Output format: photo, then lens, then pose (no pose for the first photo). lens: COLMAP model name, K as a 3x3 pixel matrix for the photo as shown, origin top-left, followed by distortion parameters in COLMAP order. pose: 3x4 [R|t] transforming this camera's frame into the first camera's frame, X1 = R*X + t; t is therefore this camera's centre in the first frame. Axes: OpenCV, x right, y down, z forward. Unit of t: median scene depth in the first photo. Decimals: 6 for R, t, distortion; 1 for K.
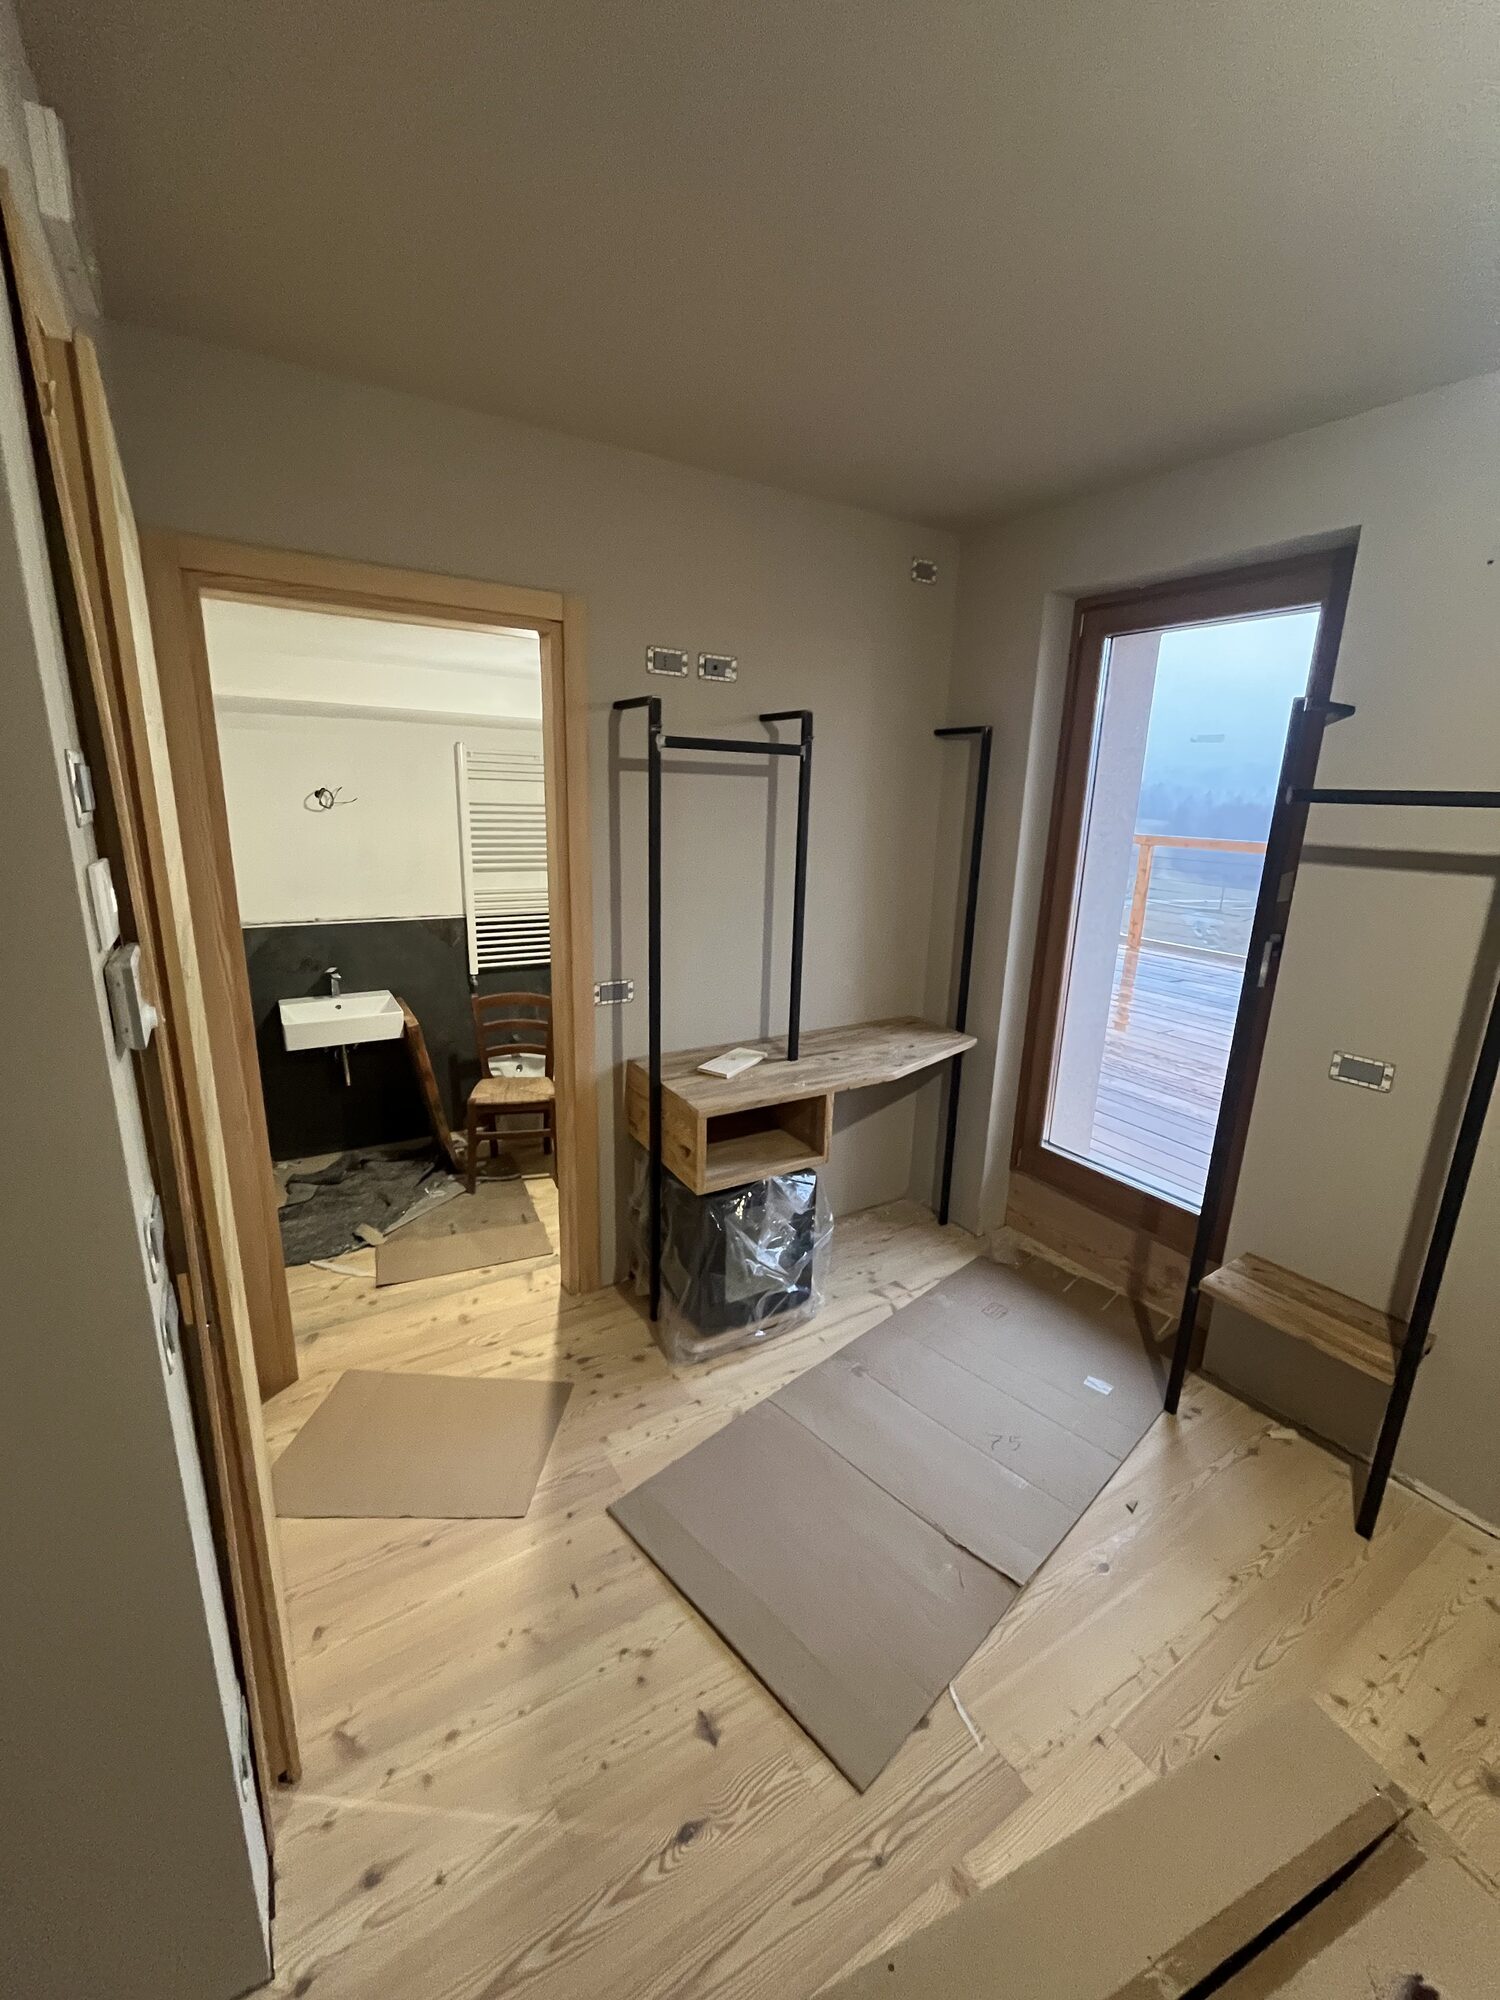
lens RADIAL K [[814.2, 0, 759.2], [0, 814.2, 999.6], [0, 0, 1]] dist [-0.002415, 0.000009]
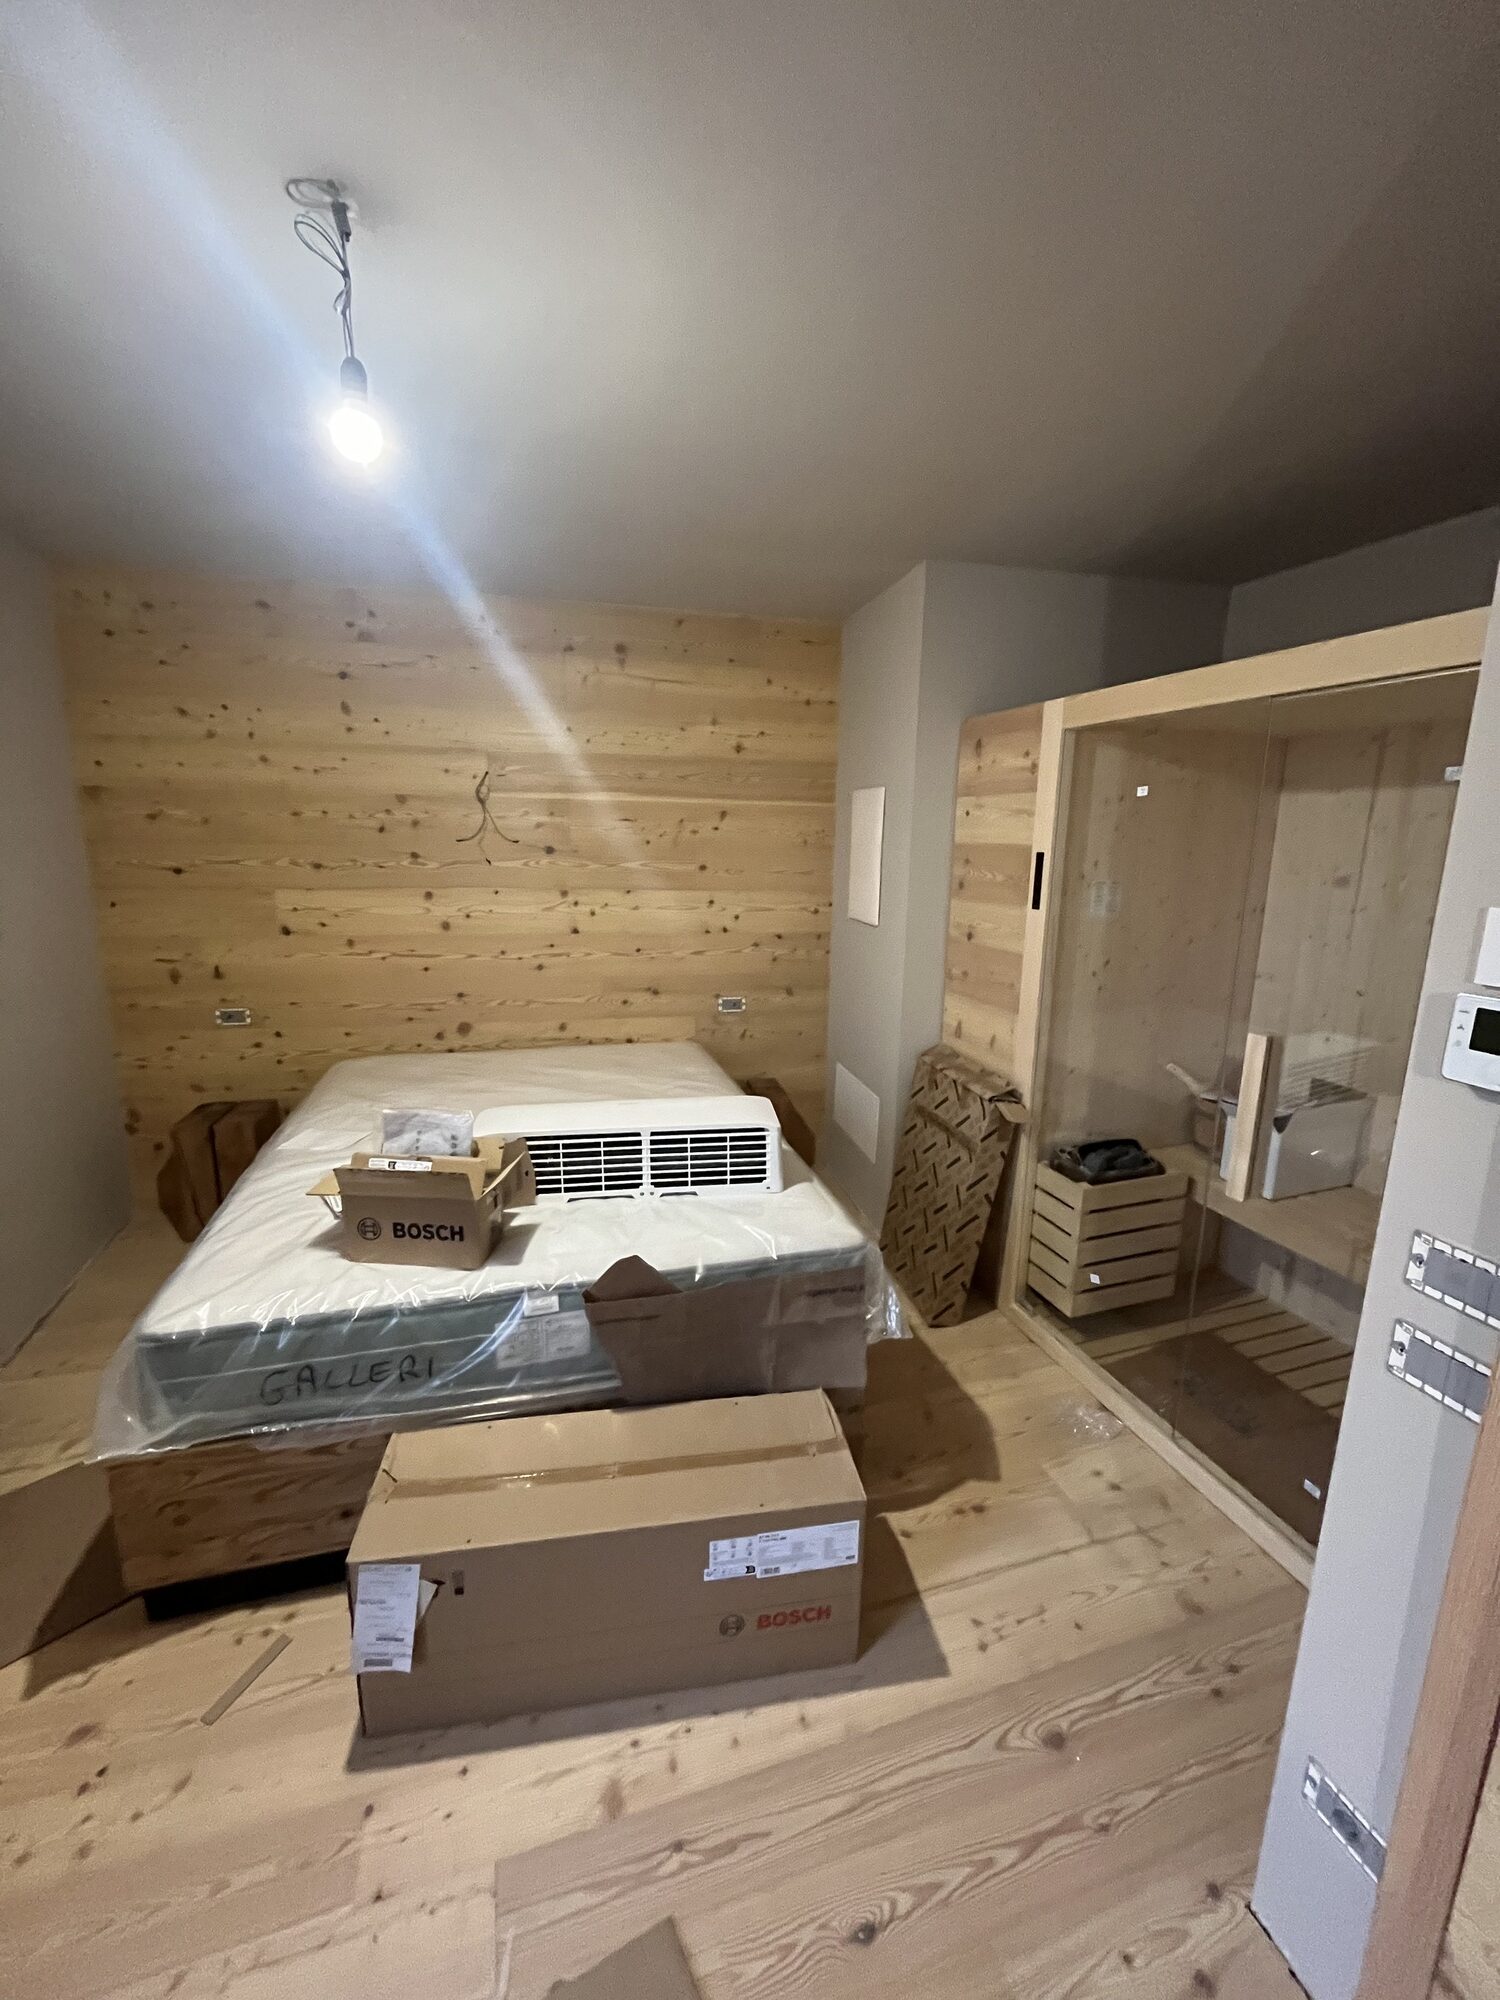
lens RADIAL K [[814.2, 0, 759.2], [0, 814.2, 999.6], [0, 0, 1]] dist [-0.002415, 0.000009]
pose [[-0.968473, -0.097654, 0.229181, -0.076174], [0.011587, 0.901312, 0.433015, -0.323188], [-0.248849, 0.422019, -0.871765, 1.346830]]
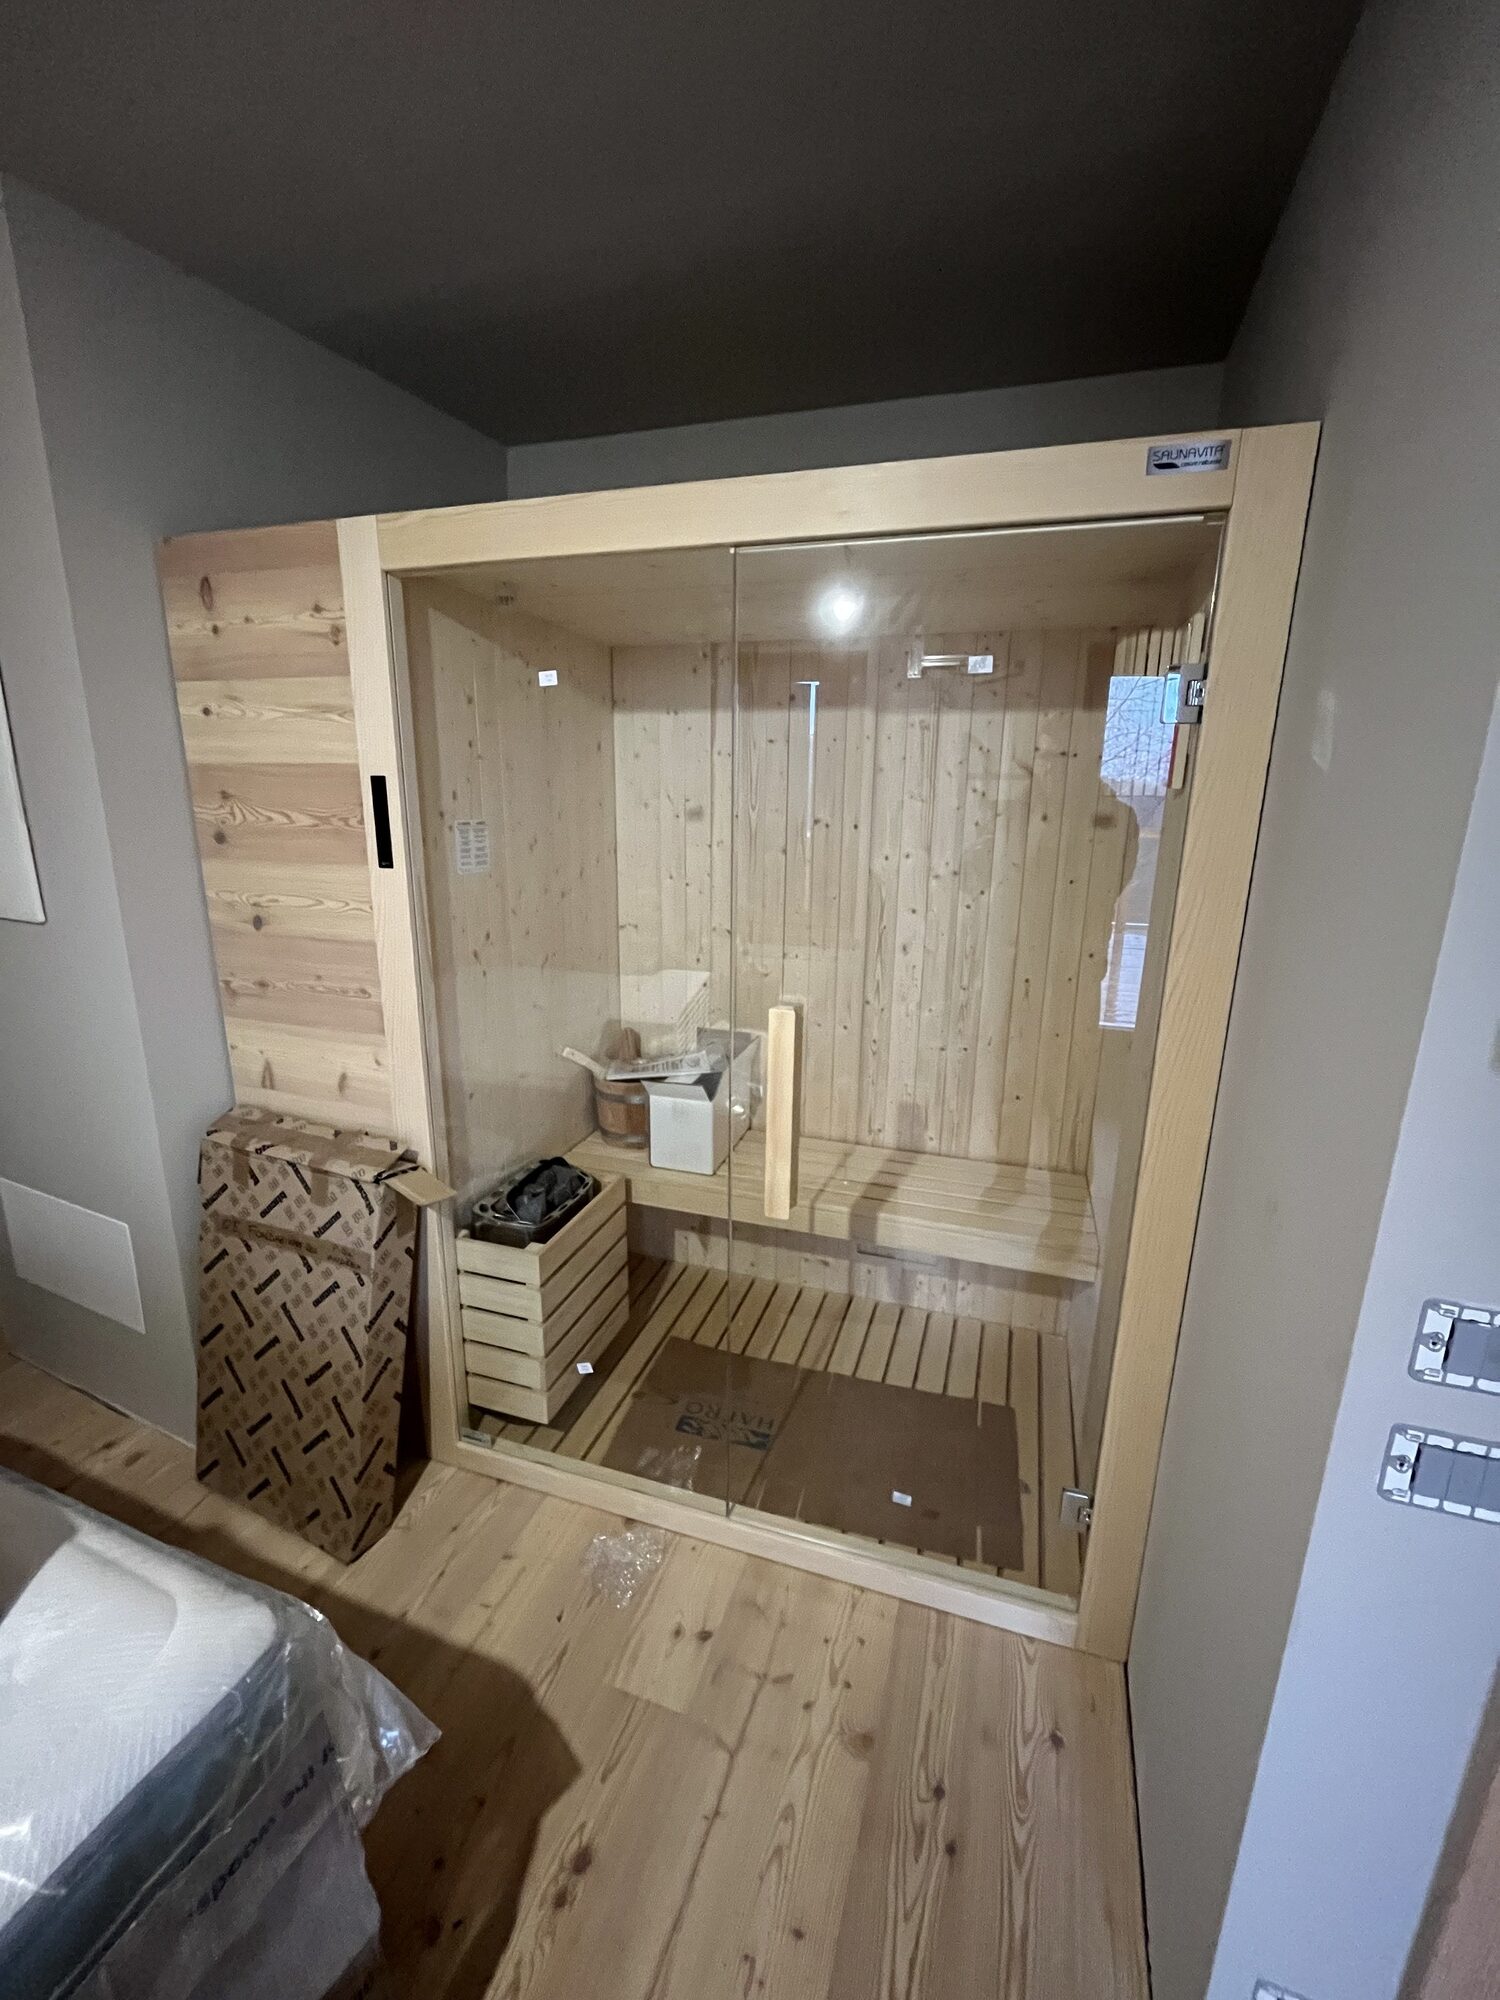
lens RADIAL K [[814.2, 0, 759.2], [0, 814.2, 999.6], [0, 0, 1]] dist [-0.002415, 0.000009]
pose [[-0.775912, 0.103951, -0.622217, 0.091614], [-0.195547, 0.898115, 0.393893, -0.090911], [0.599768, 0.427299, -0.676531, 0.671021]]
